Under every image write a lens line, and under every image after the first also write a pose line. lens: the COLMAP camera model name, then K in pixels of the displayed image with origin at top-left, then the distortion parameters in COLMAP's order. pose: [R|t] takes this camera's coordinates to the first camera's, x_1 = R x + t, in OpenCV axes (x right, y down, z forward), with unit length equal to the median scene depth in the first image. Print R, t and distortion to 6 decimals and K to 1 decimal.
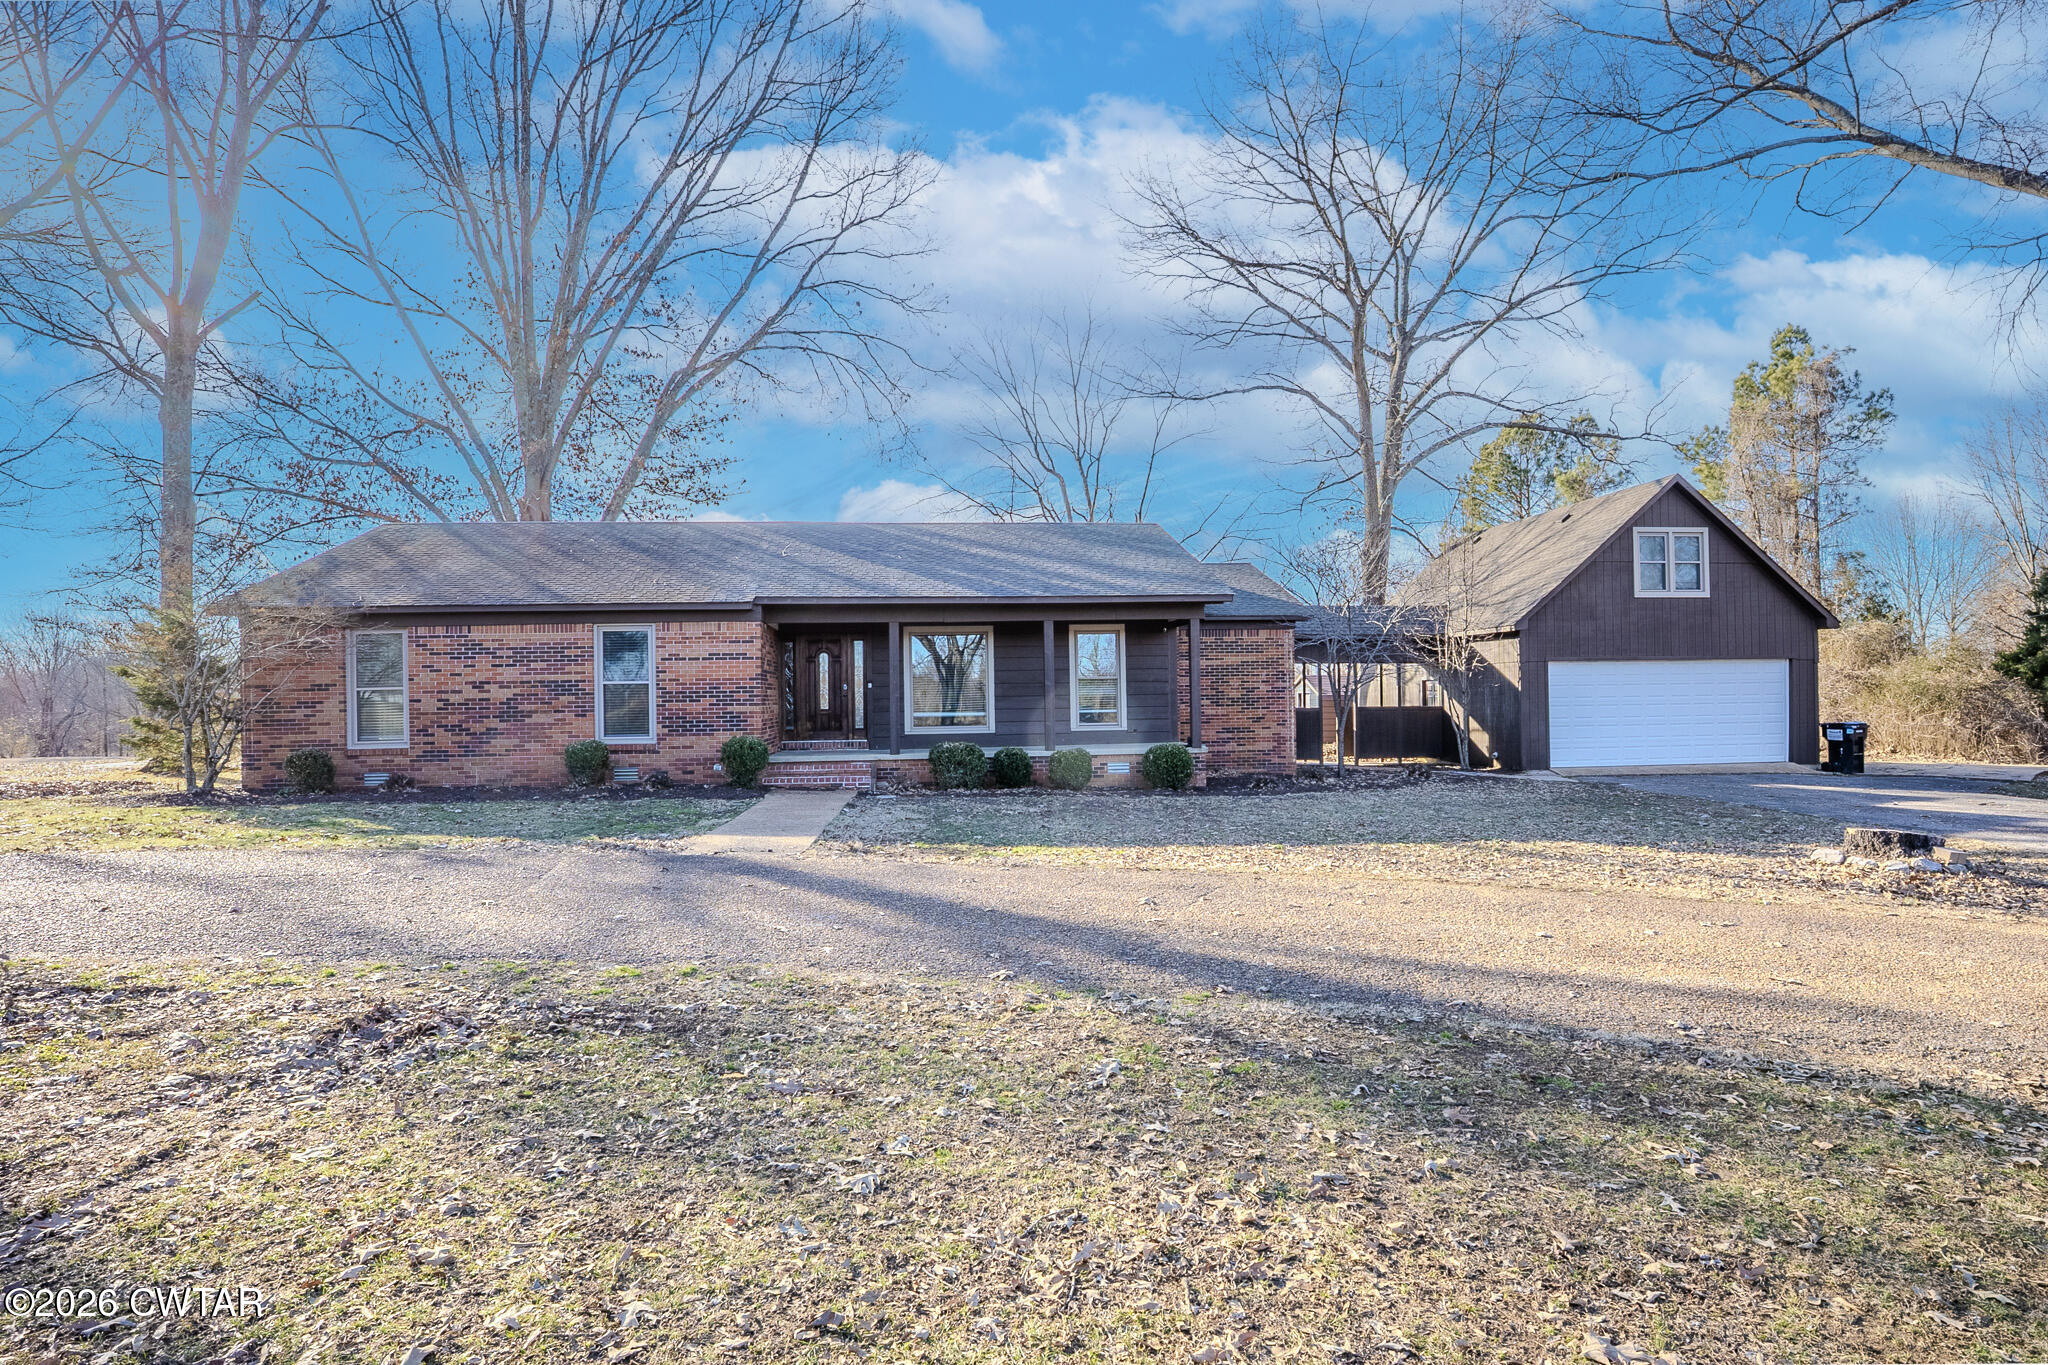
lens RADIAL K [[1080.9, 0, 1024.1], [0, 1080.9, 691.1], [0, 0, 1]] dist [-0.057035, 0.000891]
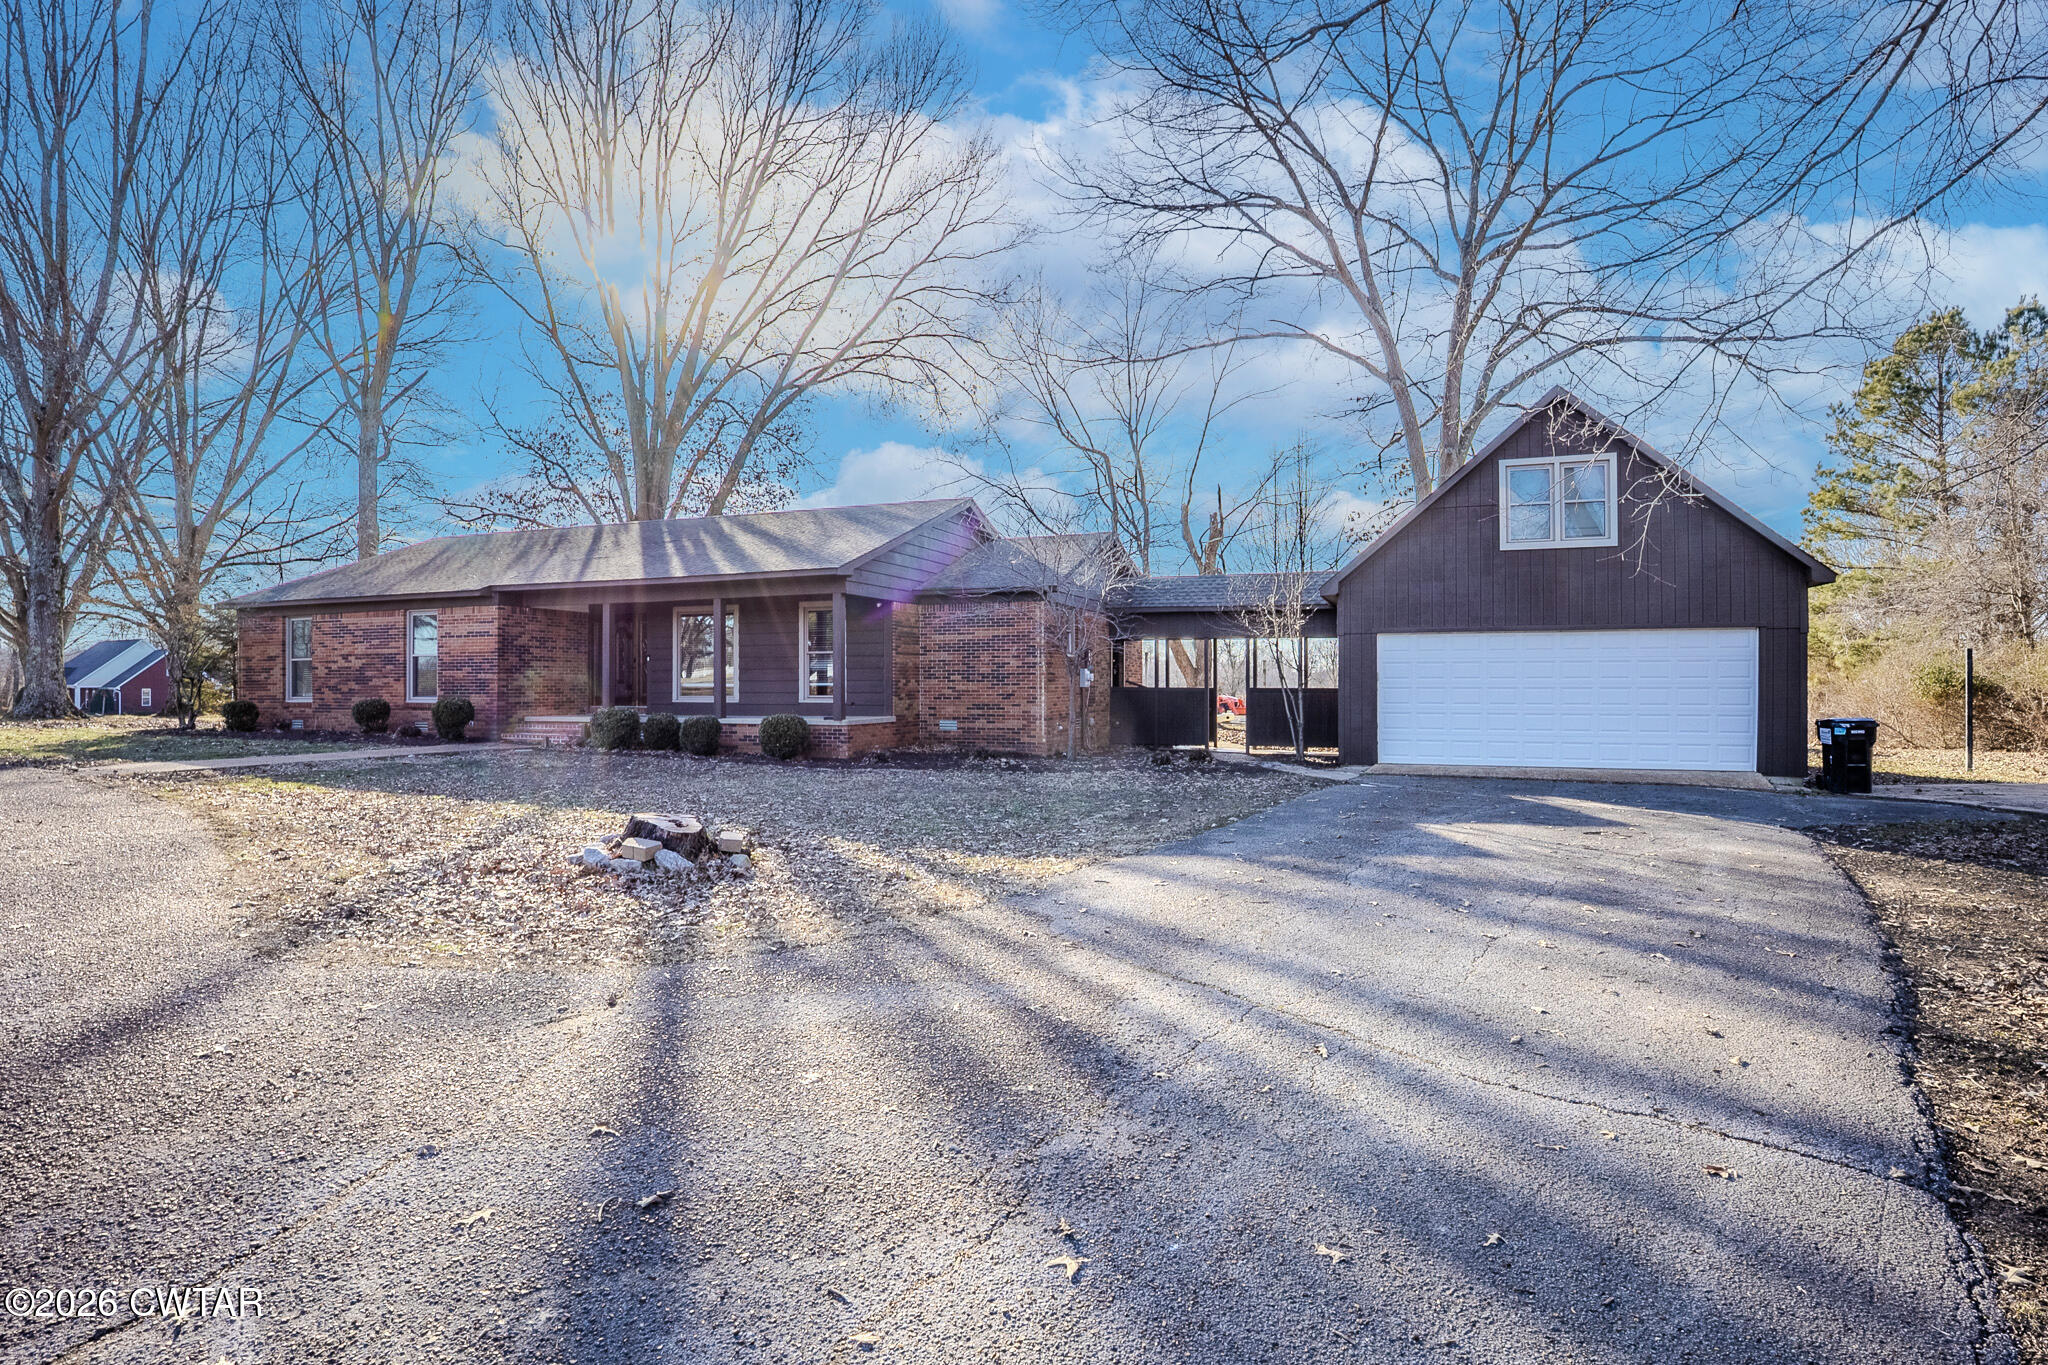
lens RADIAL K [[1080.9, 0, 1024.1], [0, 1080.9, 691.1], [0, 0, 1]] dist [-0.057035, 0.000891]
pose [[0.891800, 0.015994, -0.452148, 0.772262], [-0.009313, 0.999812, 0.016997, 0.006272], [0.452335, -0.010947, 0.891781, 0.173595]]
